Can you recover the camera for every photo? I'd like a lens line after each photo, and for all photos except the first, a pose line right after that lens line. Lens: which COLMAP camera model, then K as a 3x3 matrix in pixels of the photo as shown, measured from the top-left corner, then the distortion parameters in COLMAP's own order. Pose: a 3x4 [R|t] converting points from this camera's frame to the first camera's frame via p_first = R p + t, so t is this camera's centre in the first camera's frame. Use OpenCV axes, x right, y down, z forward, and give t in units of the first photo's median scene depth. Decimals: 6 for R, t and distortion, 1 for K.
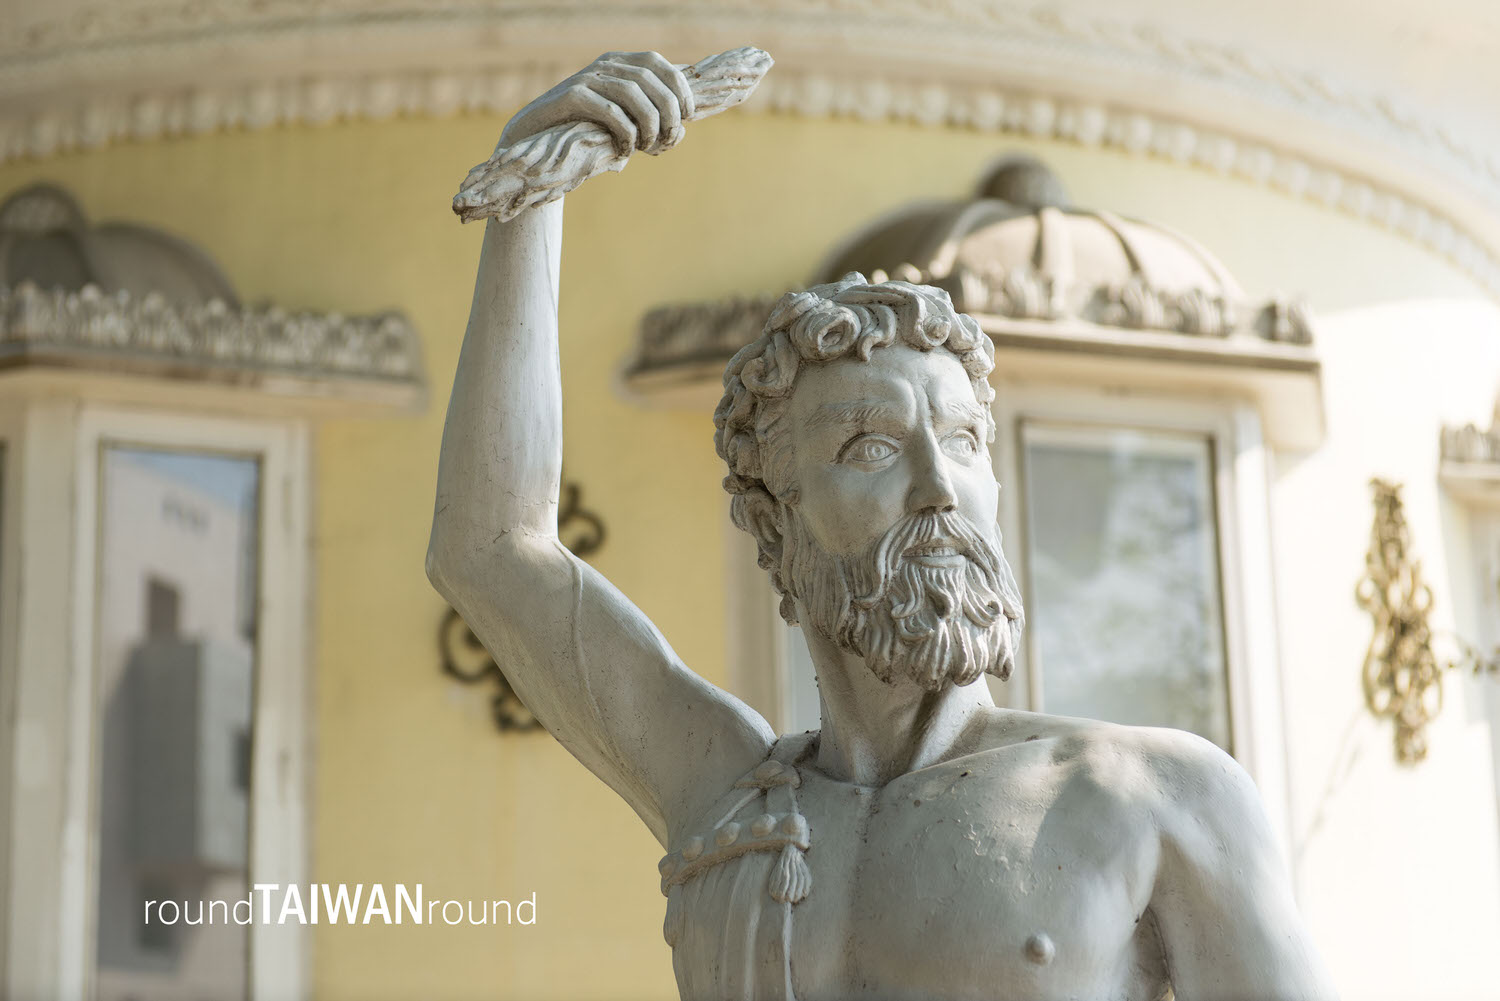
lens RADIAL K [[3055.0, 0, 750.1], [0, 3055.0, 501.7], [0, 0, 1]] dist [-0.077929, 0.000000]
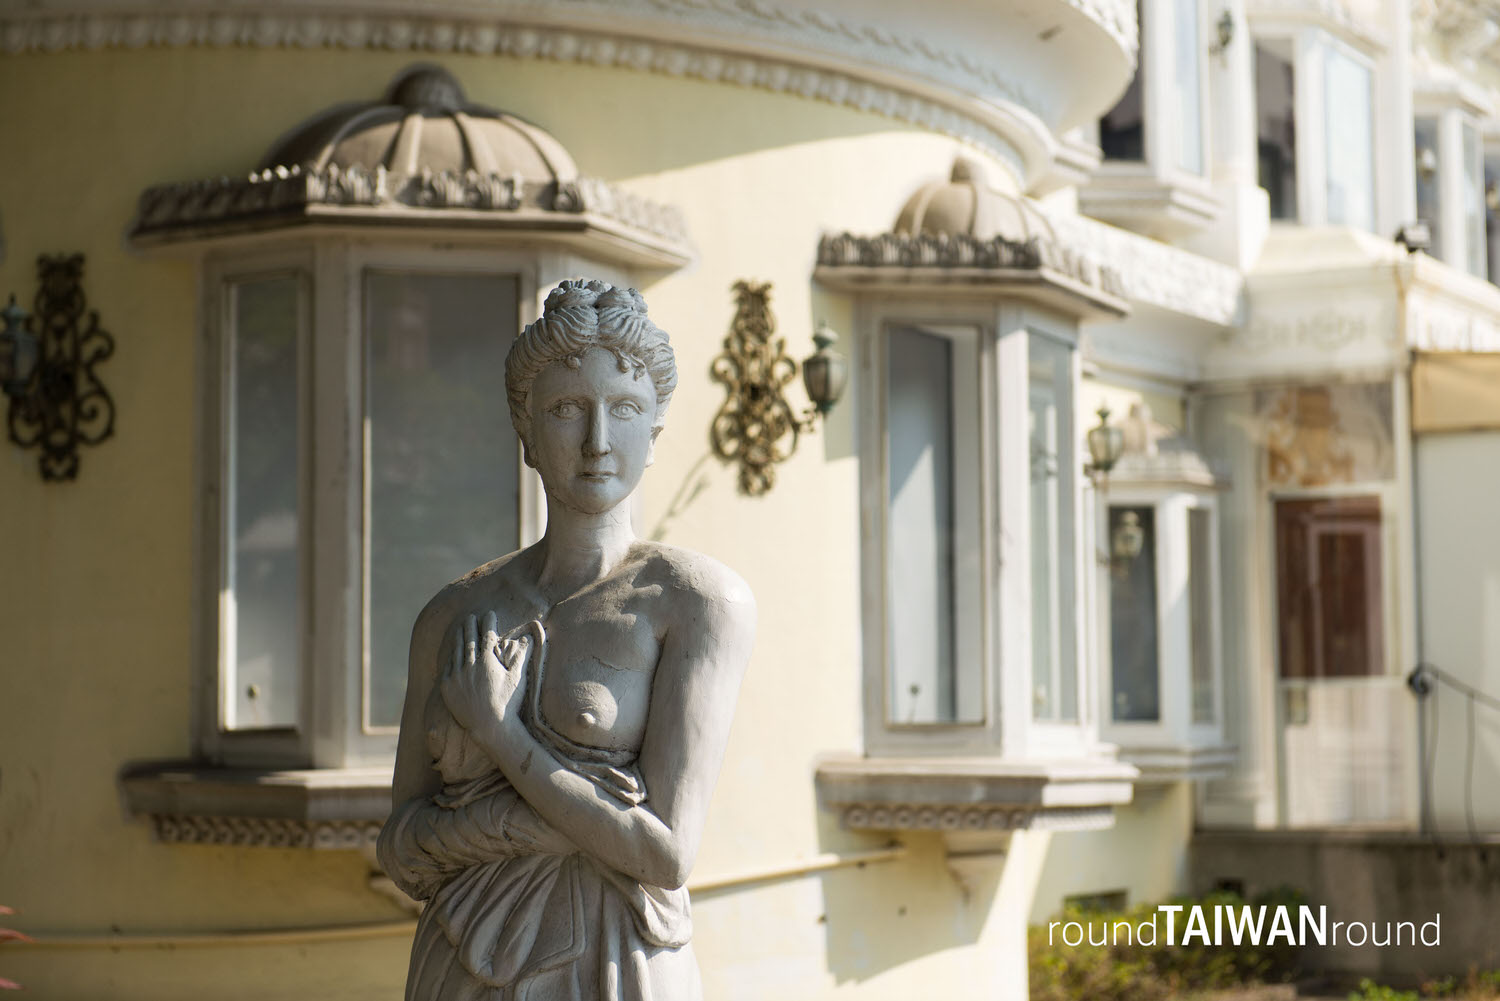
lens RADIAL K [[3055.0, 0, 749.7], [0, 3055.0, 498.7], [0, 0, 1]] dist [-0.077929, 0.000000]
pose [[0.988081, 0.005077, -0.153850, 0.452266], [0.015440, 0.991147, 0.131867, -0.098851], [0.153157, -0.132671, 0.979256, -0.374385]]
